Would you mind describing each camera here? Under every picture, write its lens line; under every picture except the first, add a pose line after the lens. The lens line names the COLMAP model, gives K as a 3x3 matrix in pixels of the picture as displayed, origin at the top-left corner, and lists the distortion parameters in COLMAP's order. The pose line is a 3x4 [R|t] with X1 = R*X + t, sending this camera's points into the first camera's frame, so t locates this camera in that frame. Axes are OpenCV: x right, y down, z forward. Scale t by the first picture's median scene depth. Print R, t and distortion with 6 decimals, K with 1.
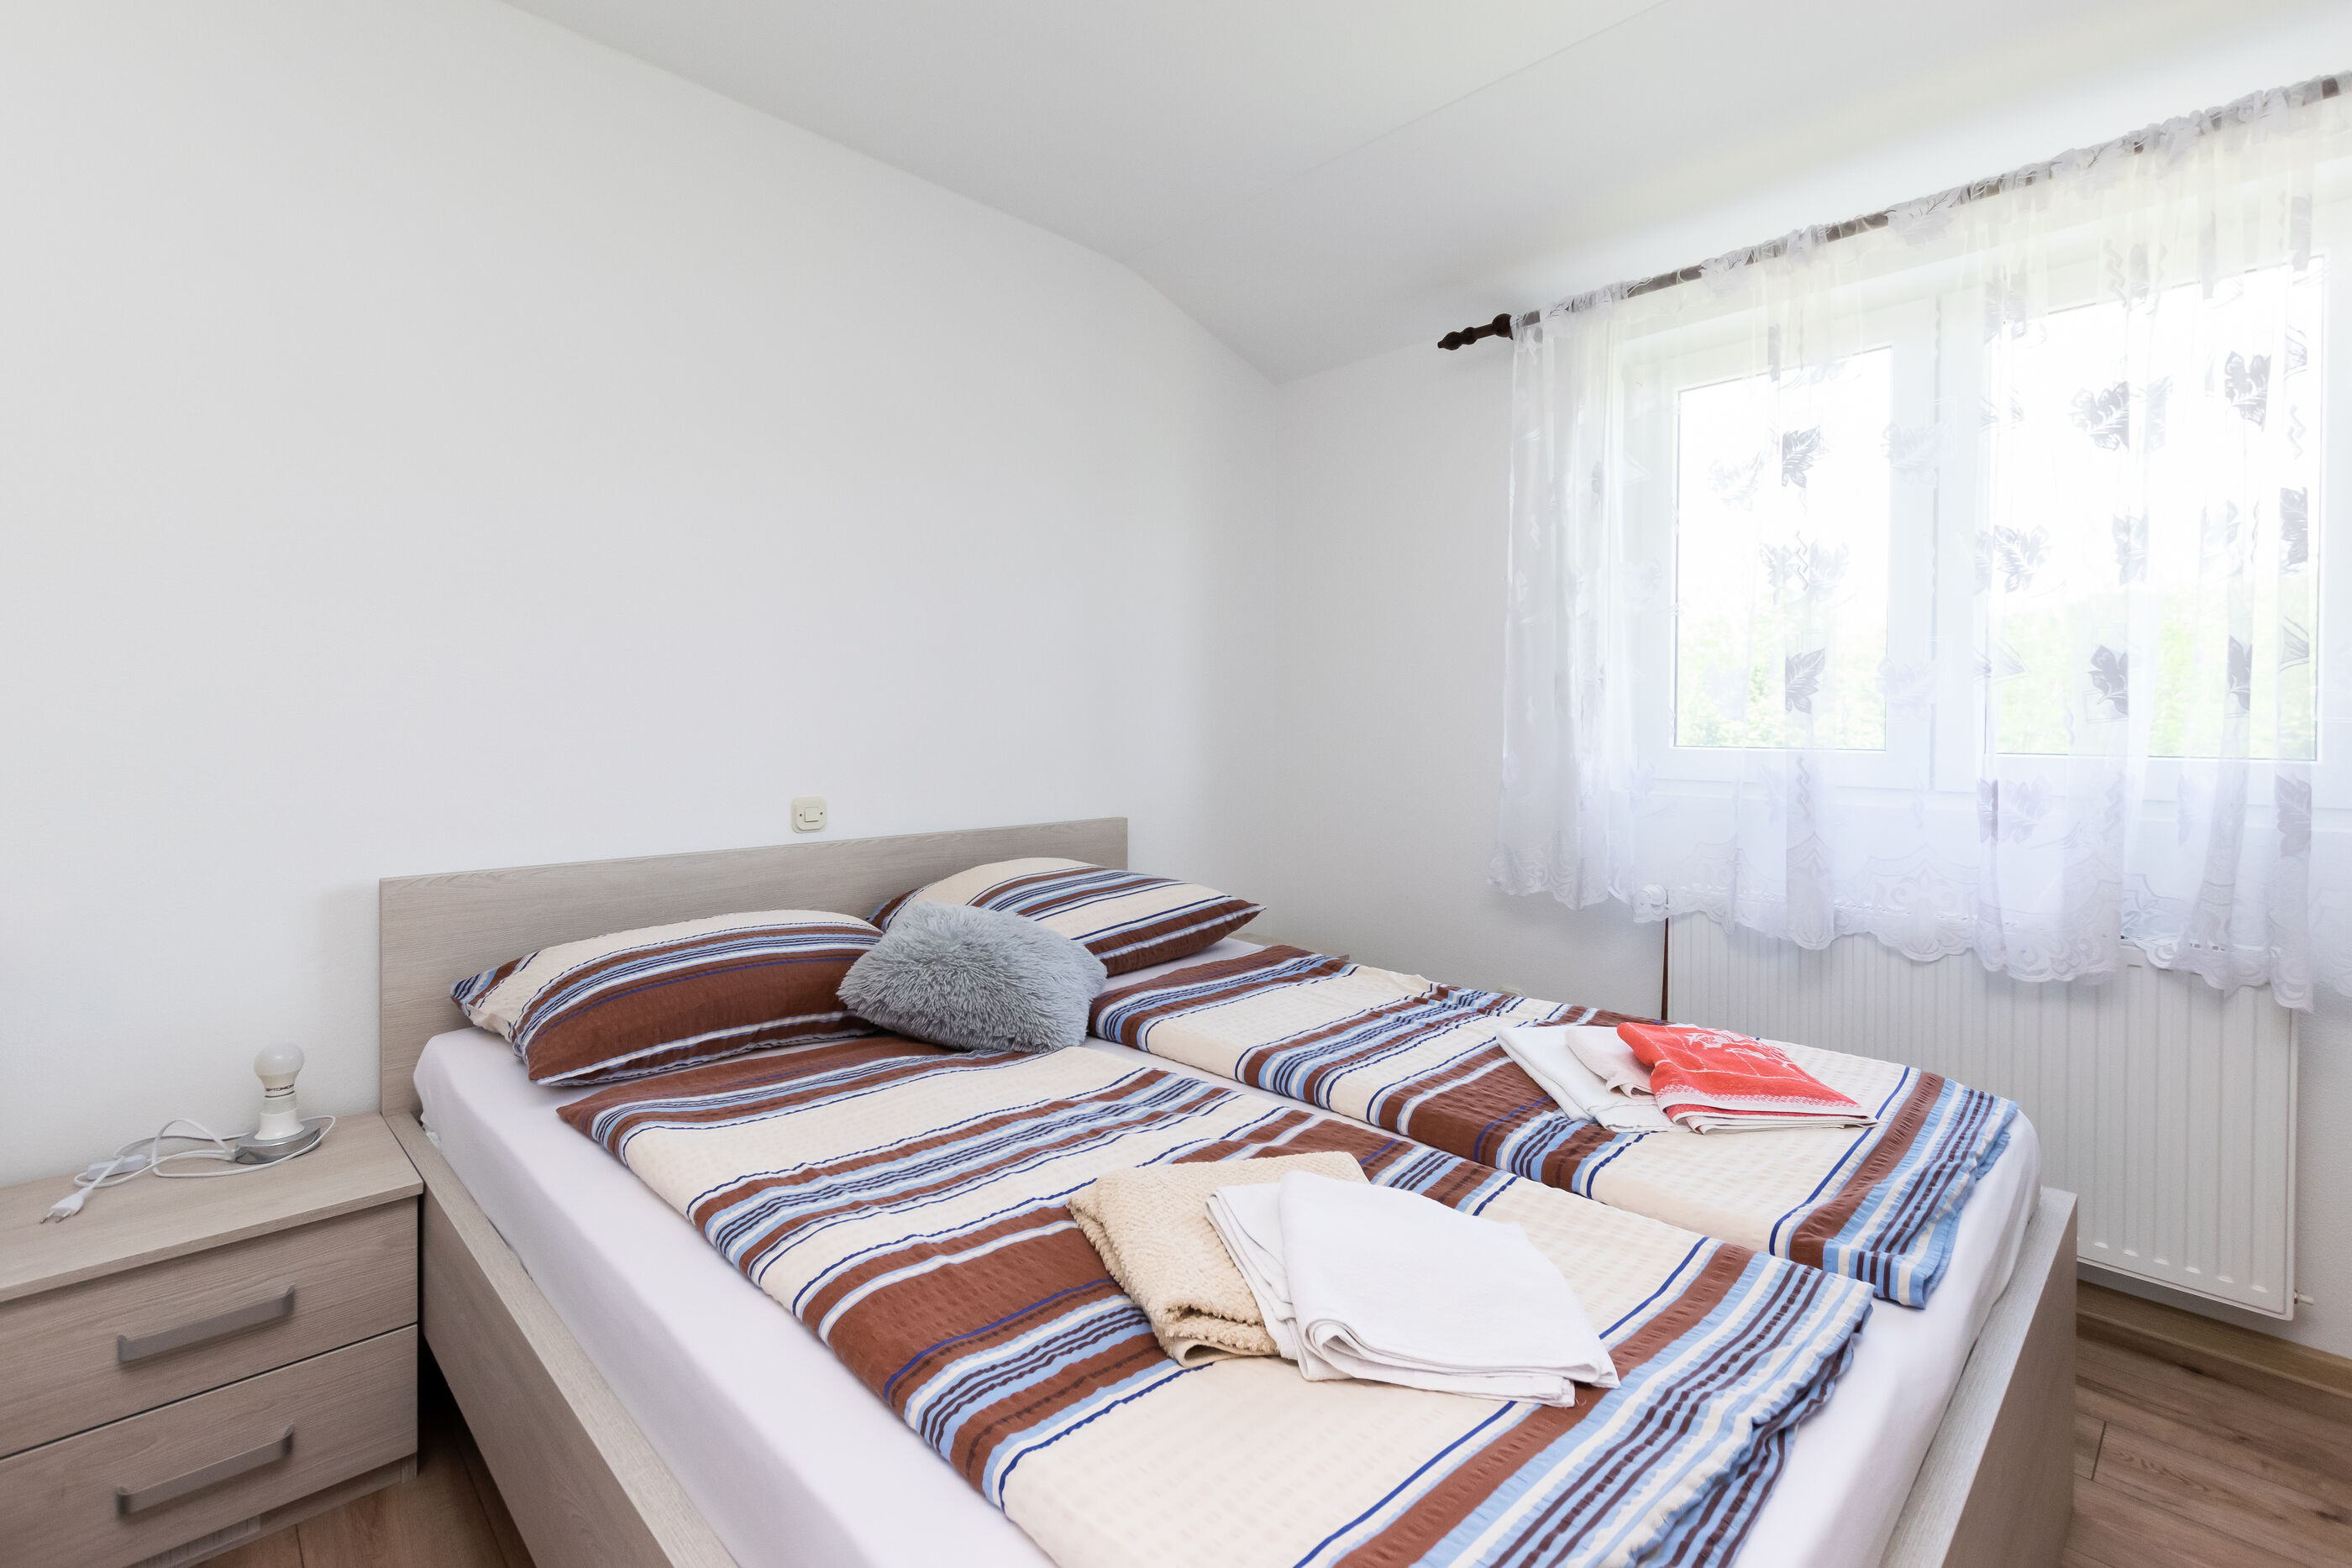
lens RADIAL K [[1049.3, 0, 1170.9], [0, 1049.3, 727.7], [0, 0, 1]] dist [0.005030, -0.000272]
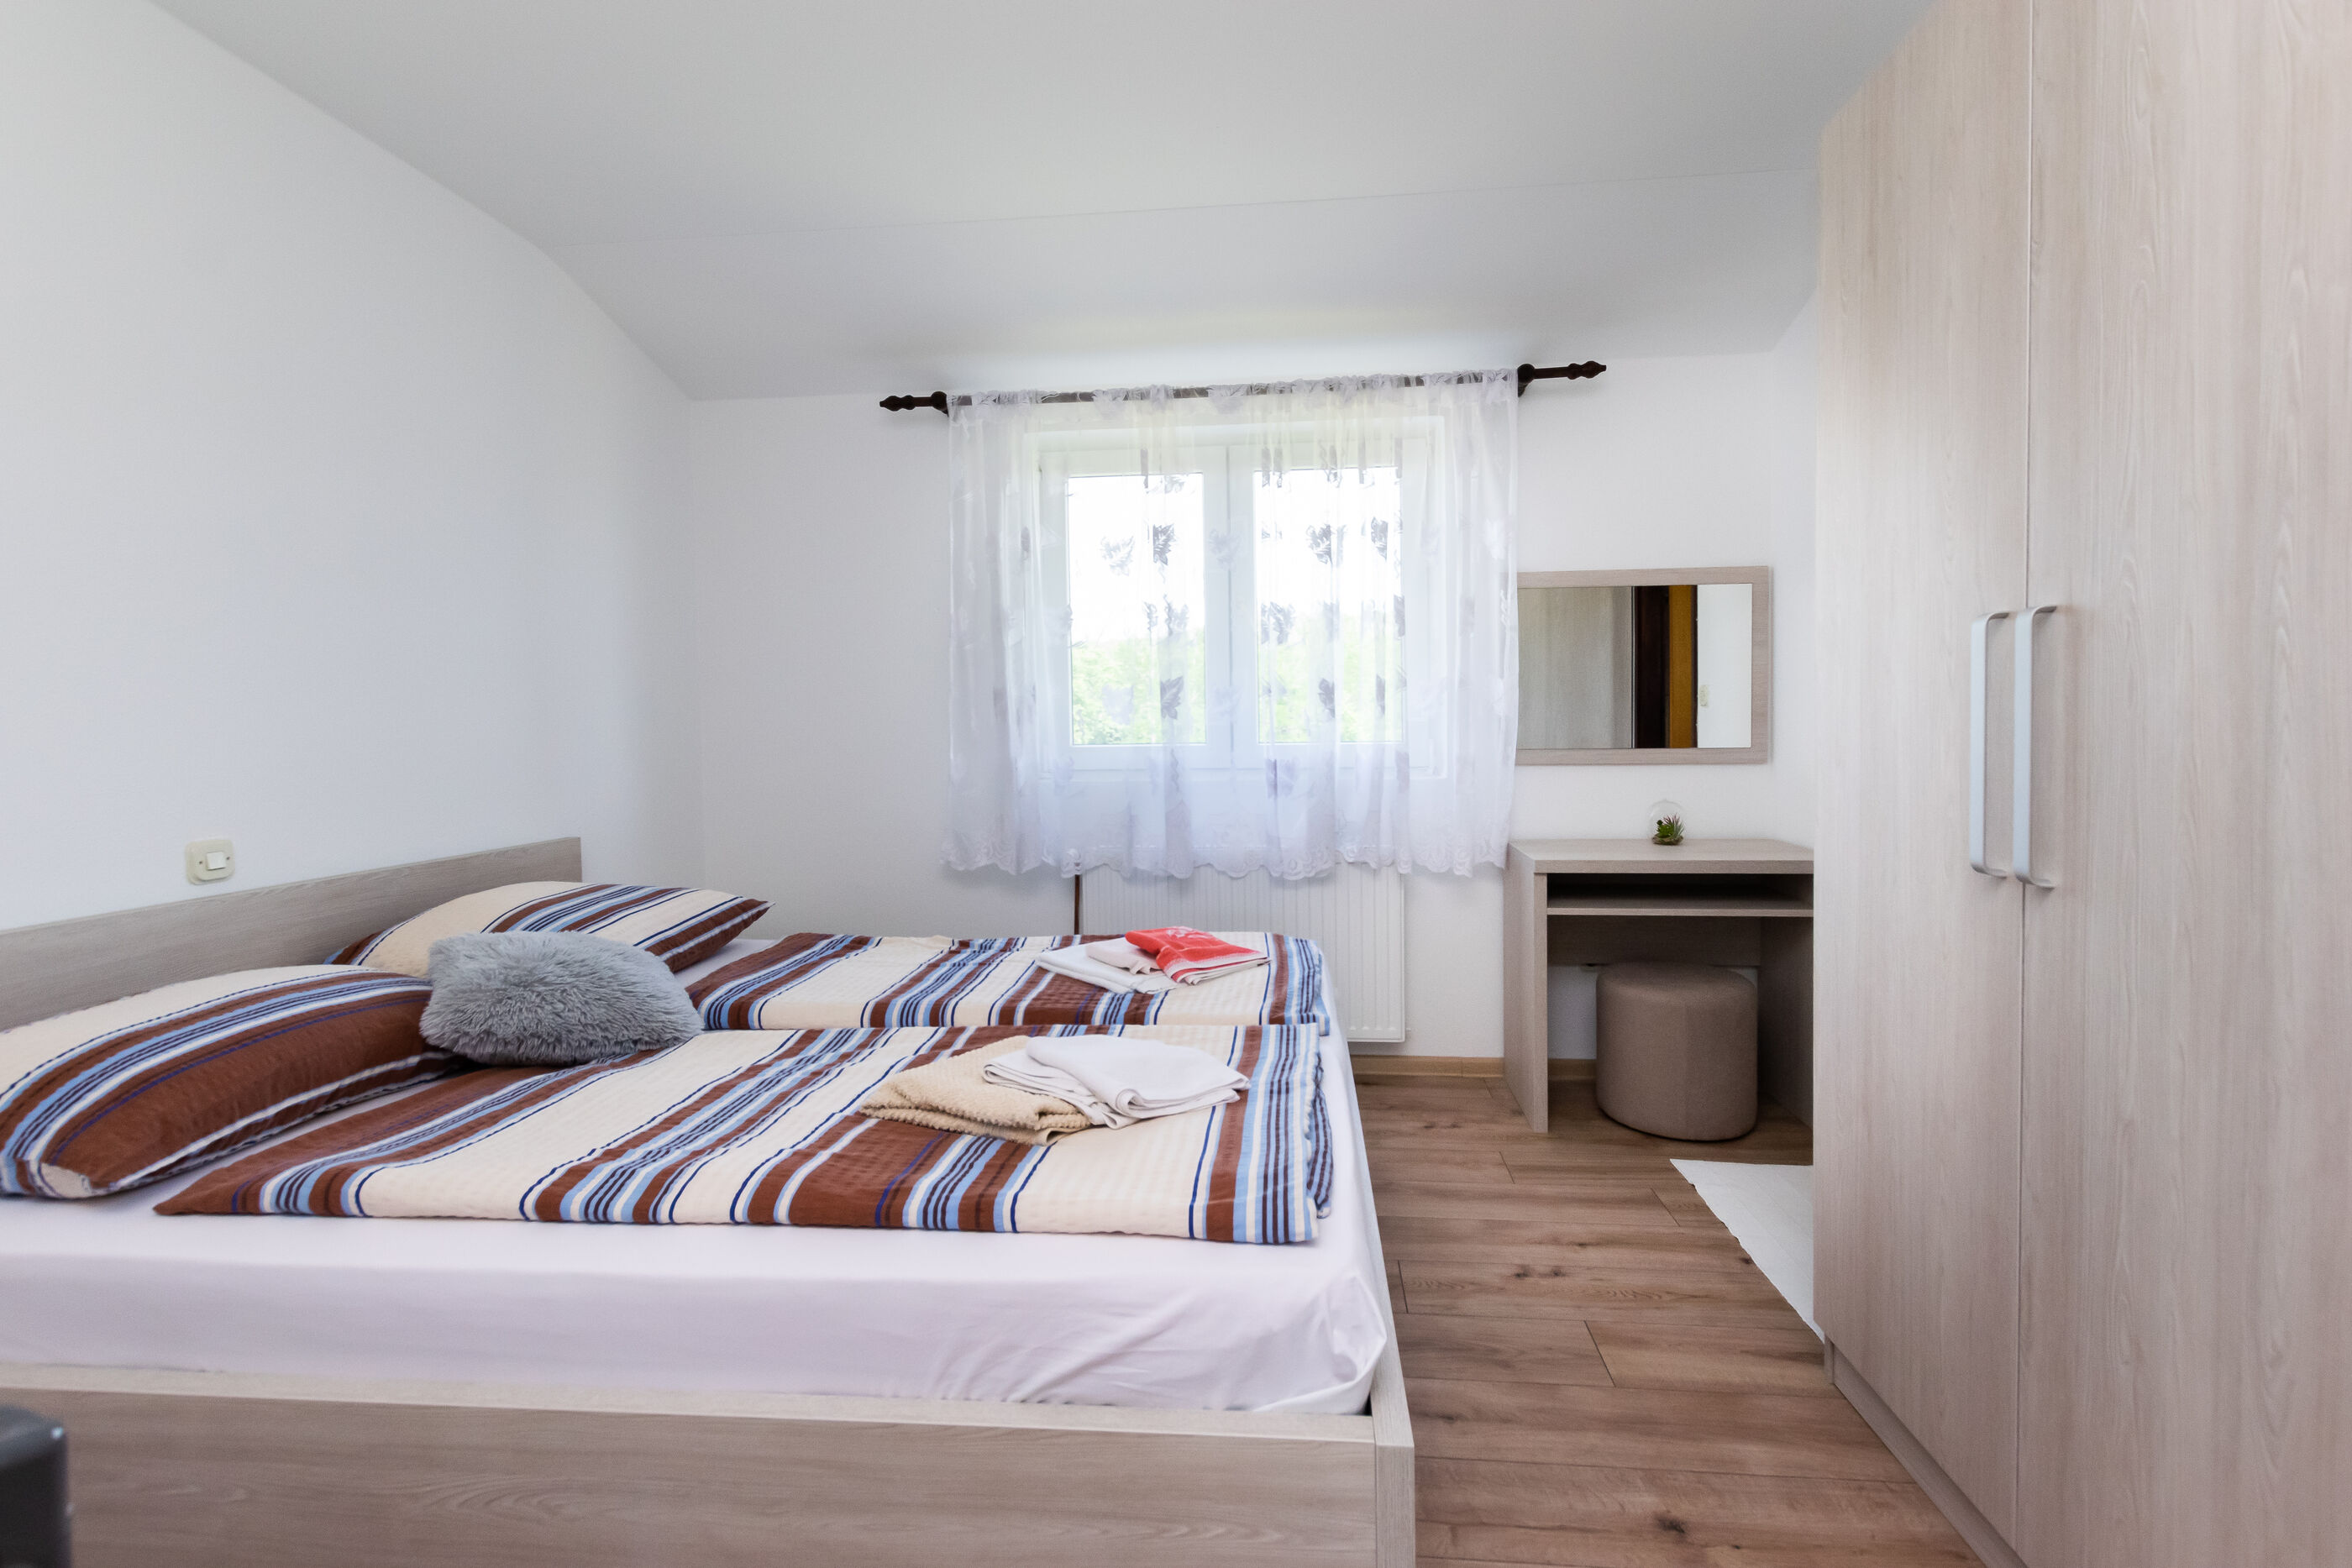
lens RADIAL K [[1042.9, 0, 1187.6], [0, 1042.9, 746.7], [0, 0, 1]] dist [0.009678, -0.000041]
pose [[0.765262, -0.032019, 0.642923, -0.390519], [0.022871, 0.999484, 0.022554, -0.010084], [-0.643313, -0.002555, 0.765599, -0.160486]]
